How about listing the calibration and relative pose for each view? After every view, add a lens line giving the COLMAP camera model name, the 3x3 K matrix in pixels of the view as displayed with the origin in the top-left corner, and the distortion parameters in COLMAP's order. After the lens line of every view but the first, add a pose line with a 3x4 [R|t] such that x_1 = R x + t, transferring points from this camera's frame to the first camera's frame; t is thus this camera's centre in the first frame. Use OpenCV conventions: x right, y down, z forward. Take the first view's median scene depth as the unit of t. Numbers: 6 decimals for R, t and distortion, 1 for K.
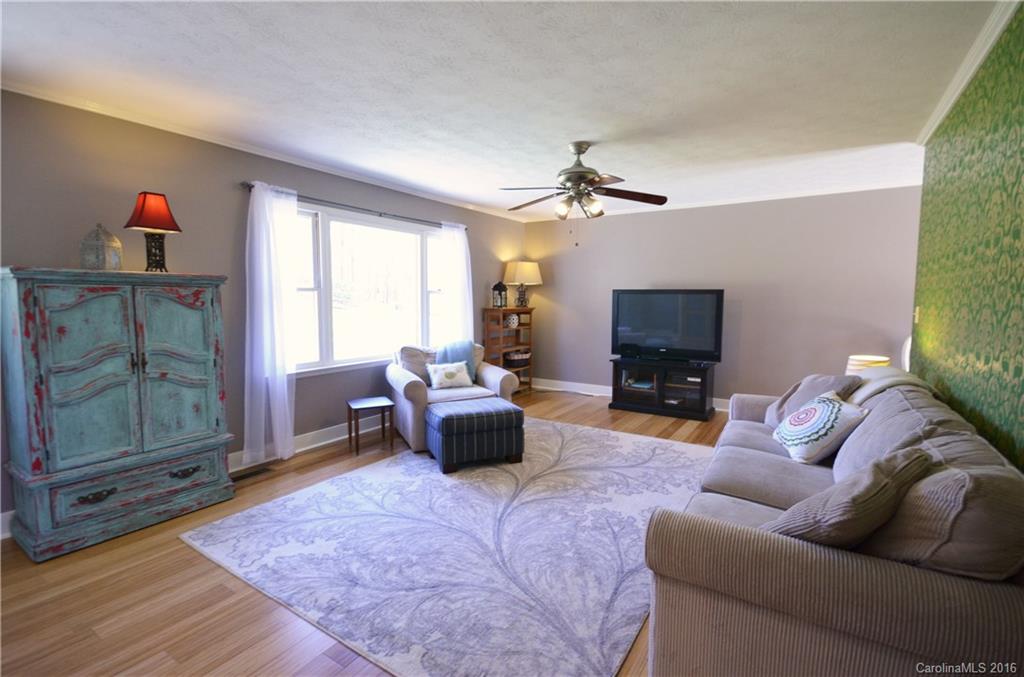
lens RADIAL K [[466.0, 0, 515.0], [0, 466.0, 337.6], [0, 0, 1]] dist [-0.001910, -0.000788]
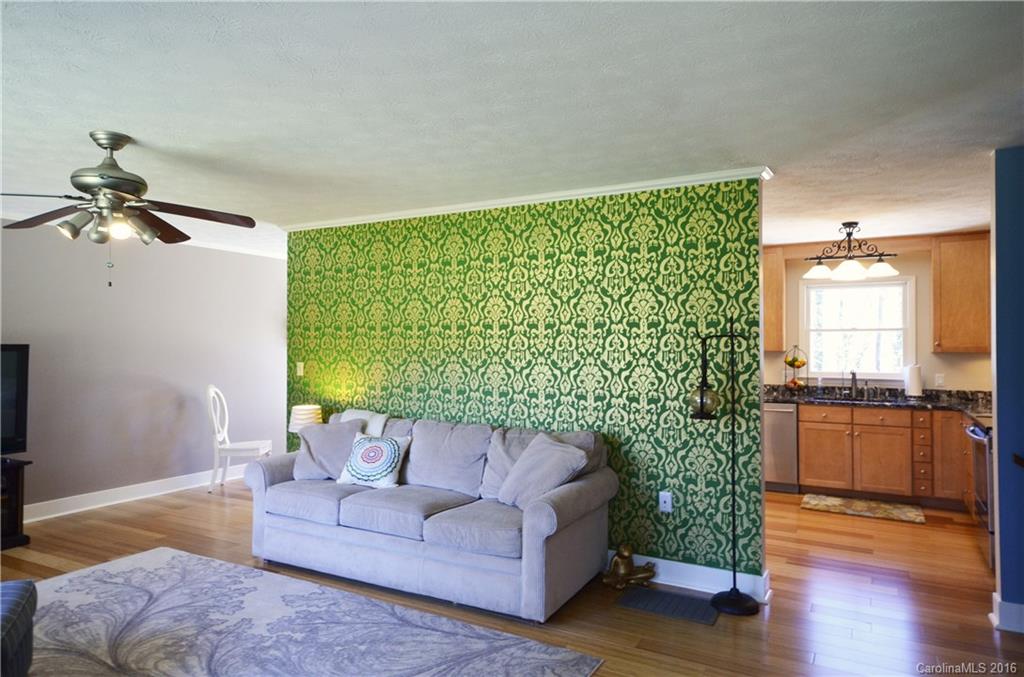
lens RADIAL K [[641.1, 0, 508.1], [0, 641.1, 338.3], [0, 0, 1]] dist [0.026523, 0.002539]
pose [[-0.058658, 0.002569, 0.998275, -0.851639], [0.082155, 0.996617, 0.002262, -0.086166], [-0.994892, 0.082146, -0.058670, 0.541090]]
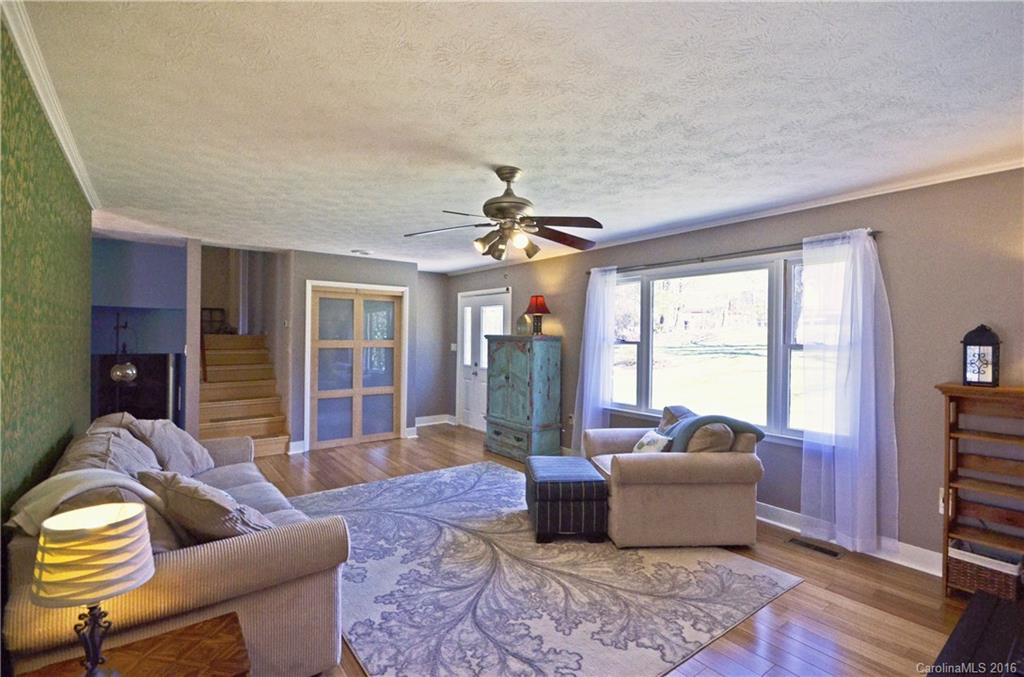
lens RADIAL K [[466.0, 0, 516.2], [0, 466.0, 339.1], [0, 0, 1]] dist [-0.001910, -0.000788]
pose [[-0.333135, -0.004789, -0.942867, 0.959803], [-0.091136, 0.995468, 0.027143, -0.146928], [0.938465, 0.094971, -0.332061, 1.382401]]
